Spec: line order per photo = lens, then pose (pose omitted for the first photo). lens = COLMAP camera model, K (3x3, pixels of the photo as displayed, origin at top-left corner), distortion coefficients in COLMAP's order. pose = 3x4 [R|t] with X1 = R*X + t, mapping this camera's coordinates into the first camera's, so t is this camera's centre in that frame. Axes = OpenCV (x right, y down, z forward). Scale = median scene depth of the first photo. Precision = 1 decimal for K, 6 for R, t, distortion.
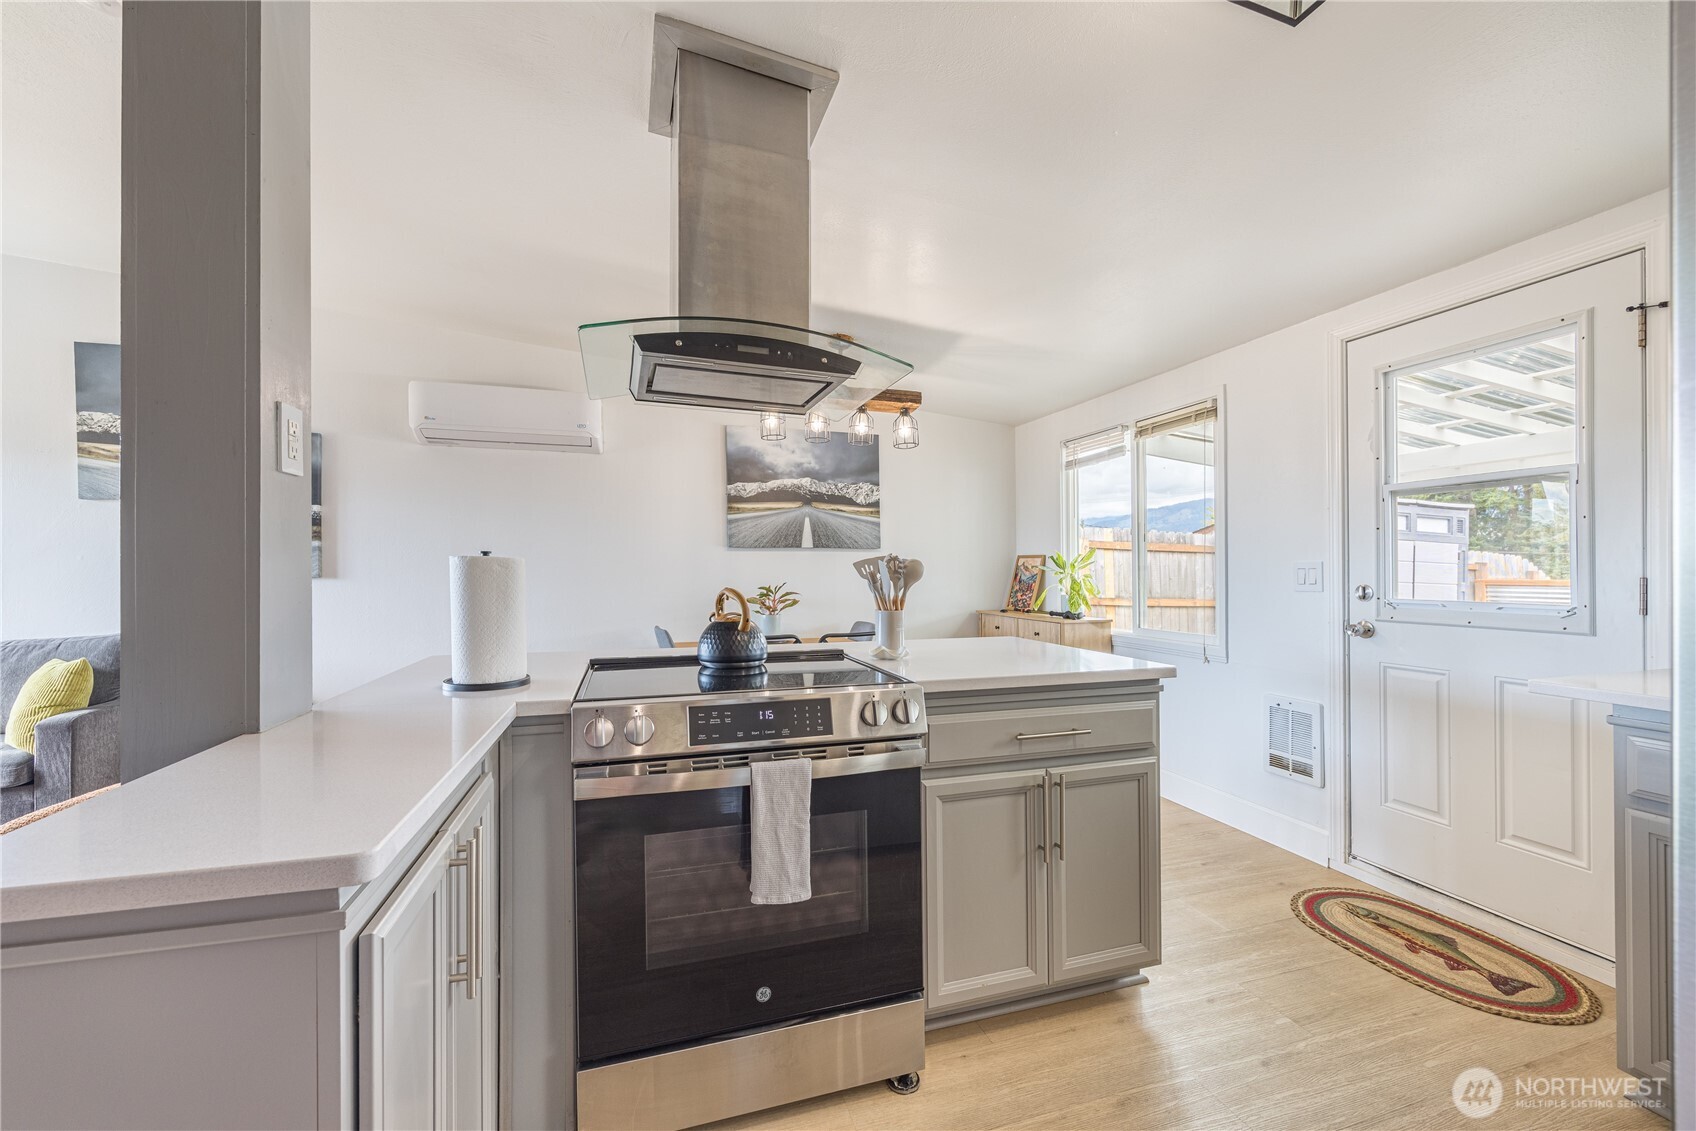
lens RADIAL K [[651.4, 0, 845.0], [0, 651.4, 575.3], [0, 0, 1]] dist [-0.002265, 0.000632]
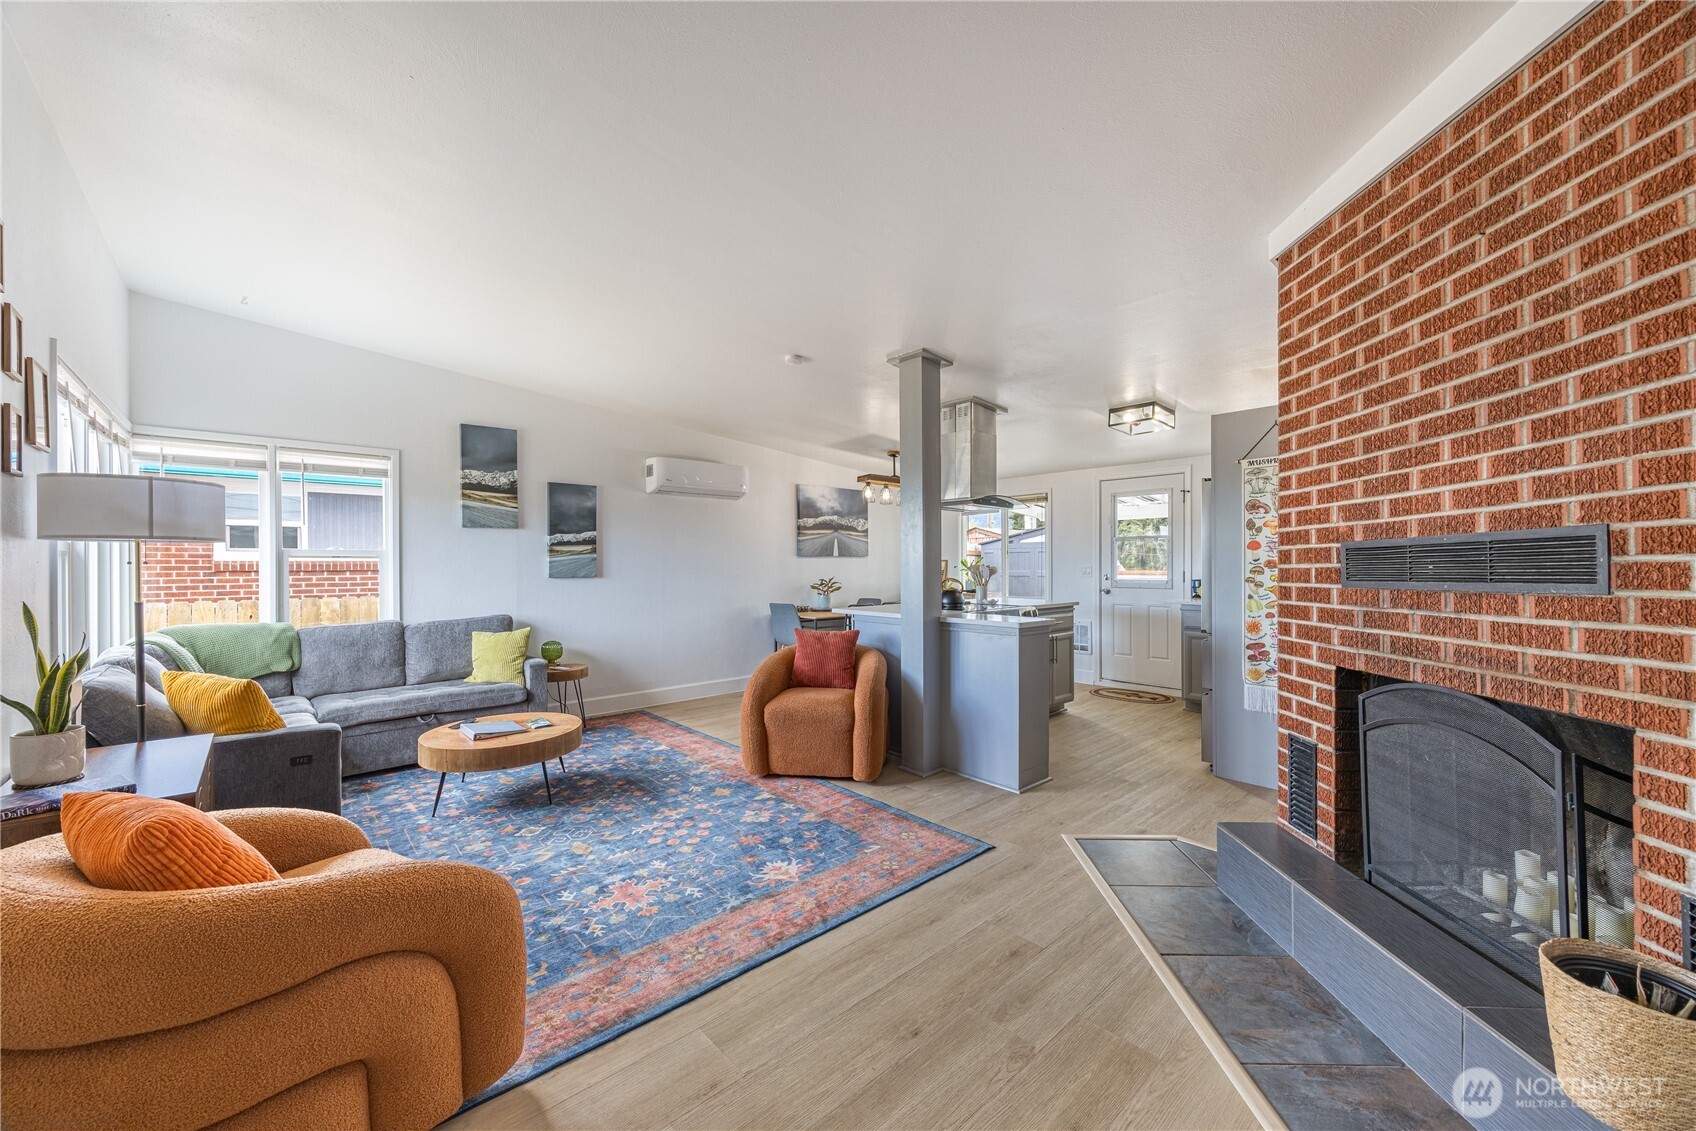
lens RADIAL K [[651.4, 0, 851.4], [0, 651.4, 560.9], [0, 0, 1]] dist [-0.002265, 0.000632]
pose [[0.907716, -0.002610, 0.419576, -0.902963], [0.007305, 0.999927, -0.009584, -0.016736], [-0.419521, 0.011764, 0.907670, -0.687662]]
